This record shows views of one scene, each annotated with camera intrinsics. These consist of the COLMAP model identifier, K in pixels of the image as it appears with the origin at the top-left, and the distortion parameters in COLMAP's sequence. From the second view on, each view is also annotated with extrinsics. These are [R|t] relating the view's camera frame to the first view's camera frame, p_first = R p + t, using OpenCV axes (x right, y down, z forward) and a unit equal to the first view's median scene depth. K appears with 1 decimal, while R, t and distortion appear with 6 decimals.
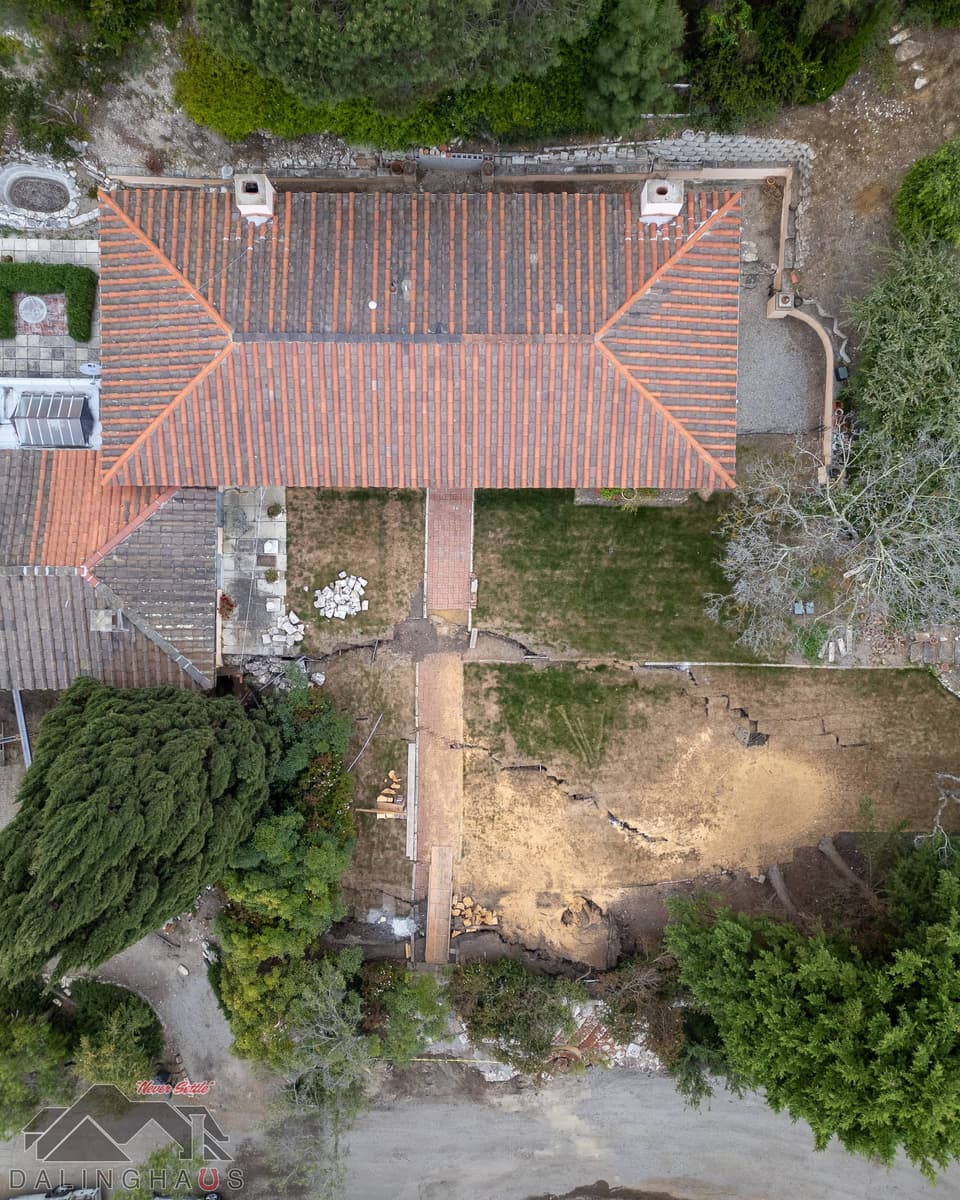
lens RADIAL K [[897.8, 0, 475.4], [0, 897.8, 583.5], [0, 0, 1]] dist [0.098808, -0.102931]
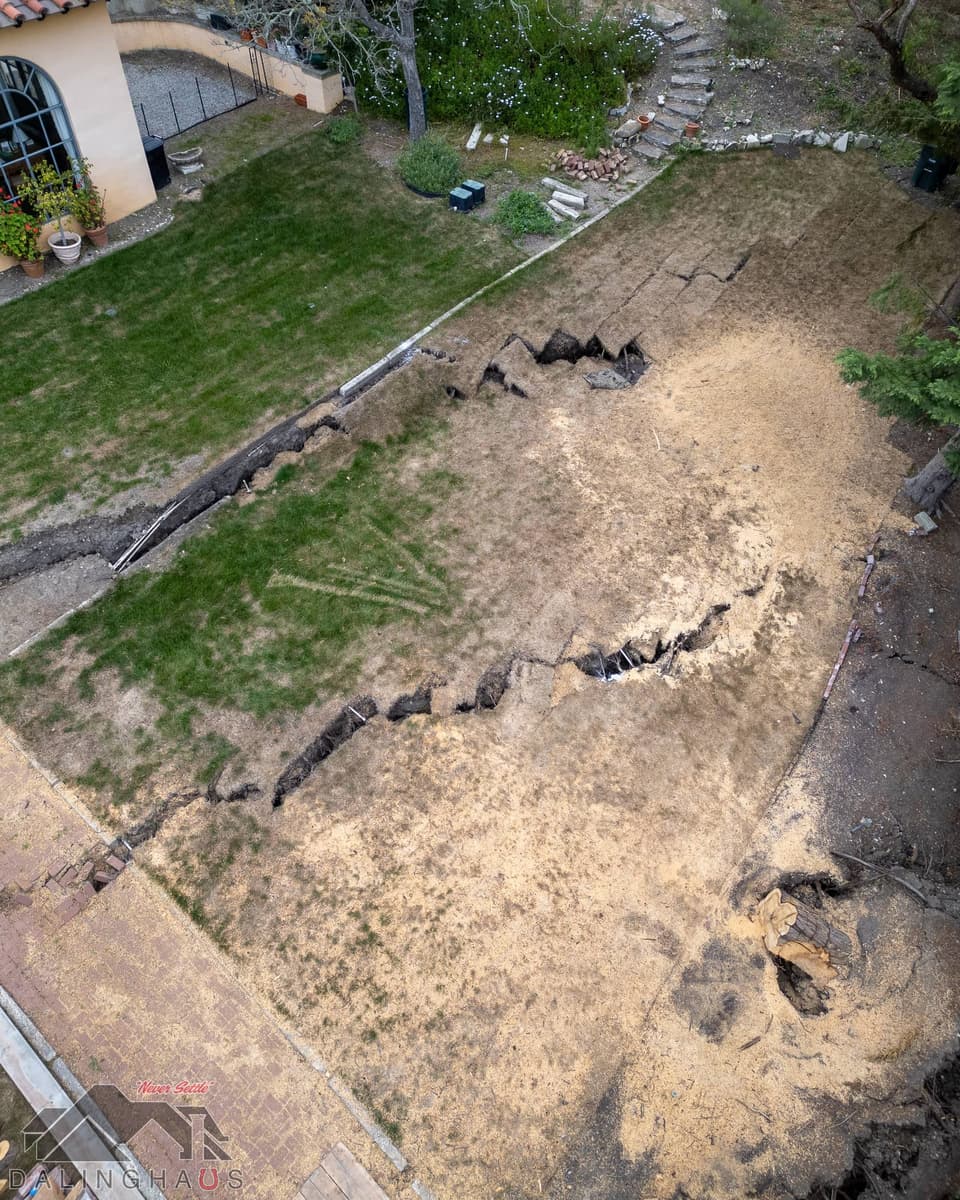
lens RADIAL K [[897.8, 0, 470.1], [0, 897.8, 568.1], [0, 0, 1]] dist [0.098808, -0.102931]
pose [[0.644994, -0.569850, 0.509169, -0.042622], [0.764108, 0.490502, -0.418983, 0.361595], [-0.010991, 0.659302, 0.751798, 0.727571]]
